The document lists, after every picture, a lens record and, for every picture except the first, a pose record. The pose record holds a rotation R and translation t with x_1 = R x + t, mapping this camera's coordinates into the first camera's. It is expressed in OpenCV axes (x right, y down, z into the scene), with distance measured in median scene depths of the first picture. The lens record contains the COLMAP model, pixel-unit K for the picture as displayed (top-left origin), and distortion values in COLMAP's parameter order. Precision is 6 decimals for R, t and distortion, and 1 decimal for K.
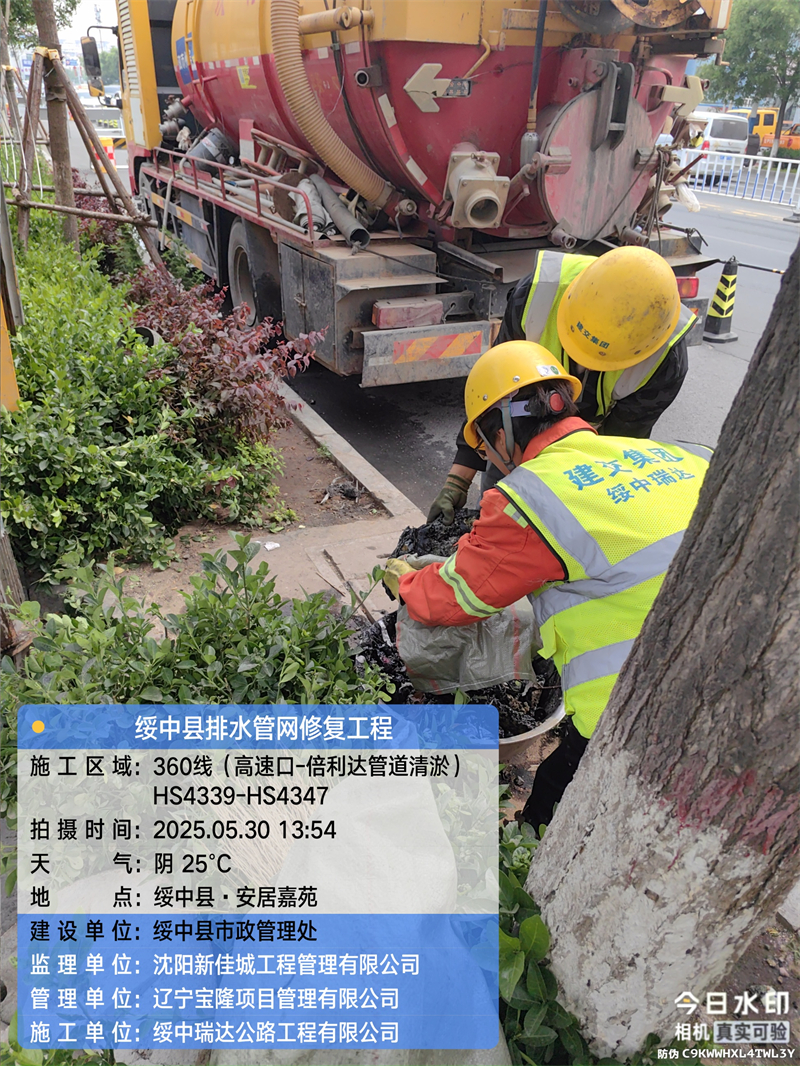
lens RADIAL K [[756.9, 0, 400.0], [0, 756.9, 533.0], [0, 0, 1]] dist [0.066743, -0.092494]
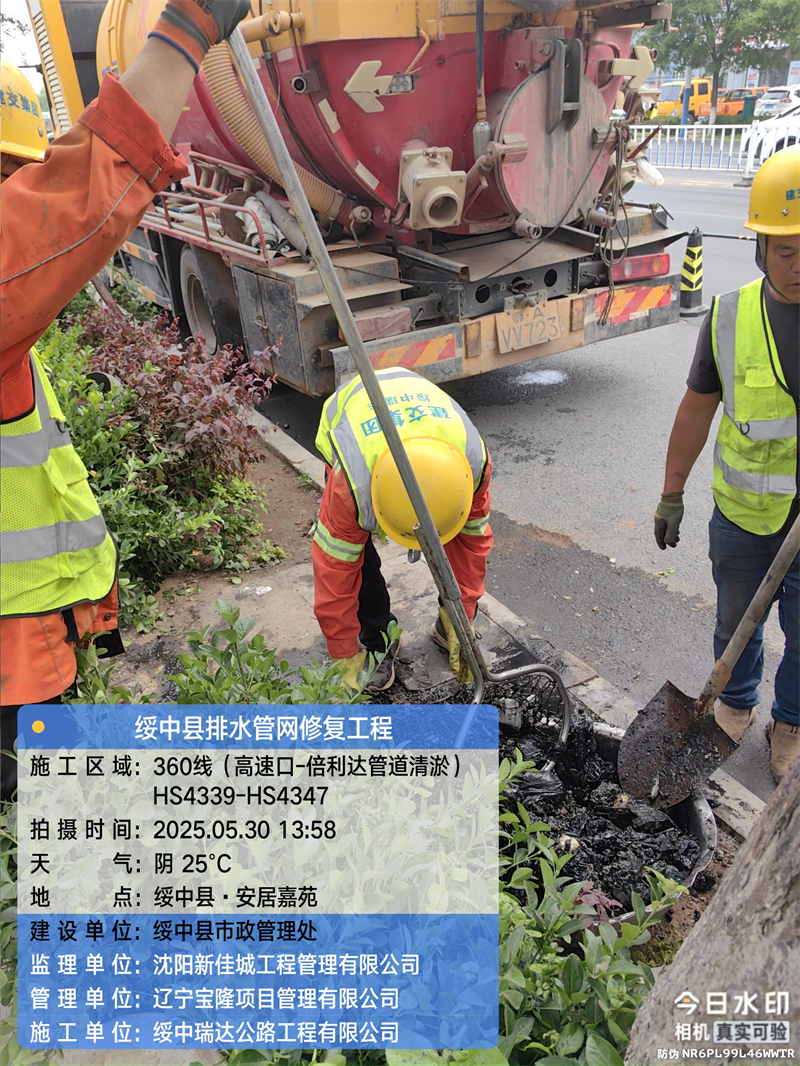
lens RADIAL K [[756.9, 0, 400.0], [0, 756.9, 533.0], [0, 0, 1]] dist [0.066743, -0.092494]
pose [[0.992827, -0.118135, 0.018391, -0.007910], [0.118254, 0.992968, -0.005540, -0.021430], [-0.017607, 0.007675, 0.999816, 0.051394]]
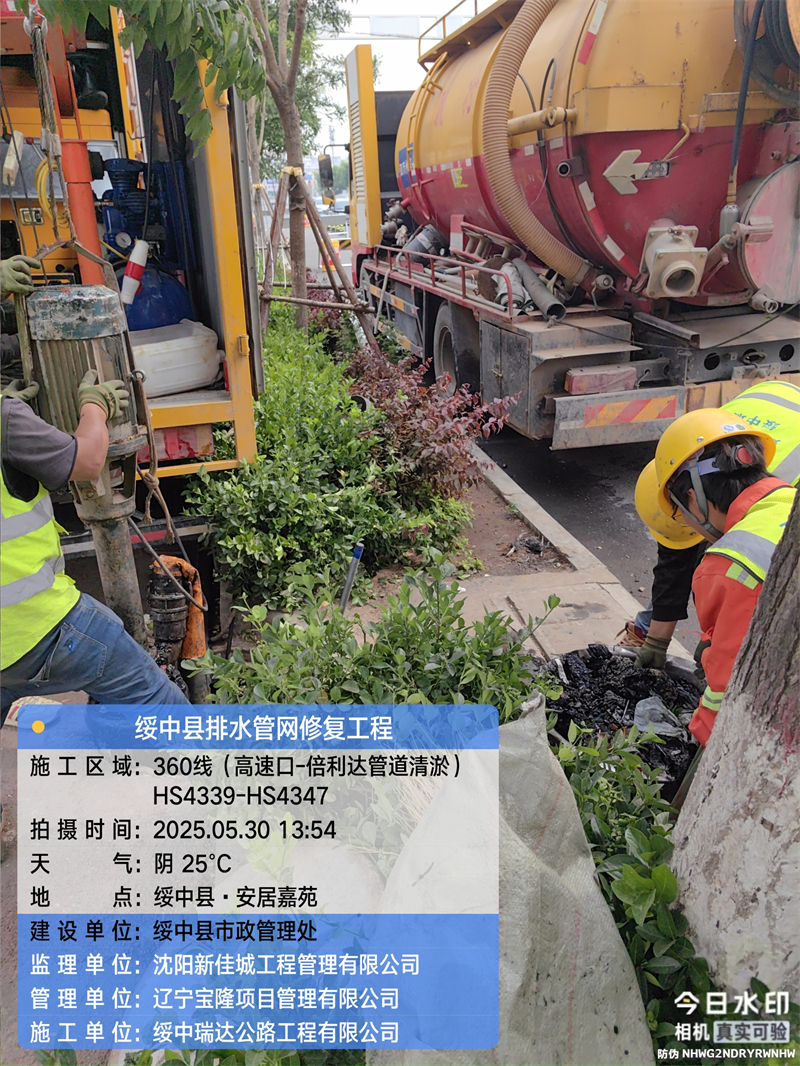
lens RADIAL K [[756.9, 0, 400.0], [0, 756.9, 533.0], [0, 0, 1]] dist [0.066743, -0.092494]
pose [[0.967951, 0.031638, -0.249140, 0.011578], [-0.055836, 0.994315, -0.090663, 0.029428], [0.244855, 0.101669, 0.964214, -0.049007]]
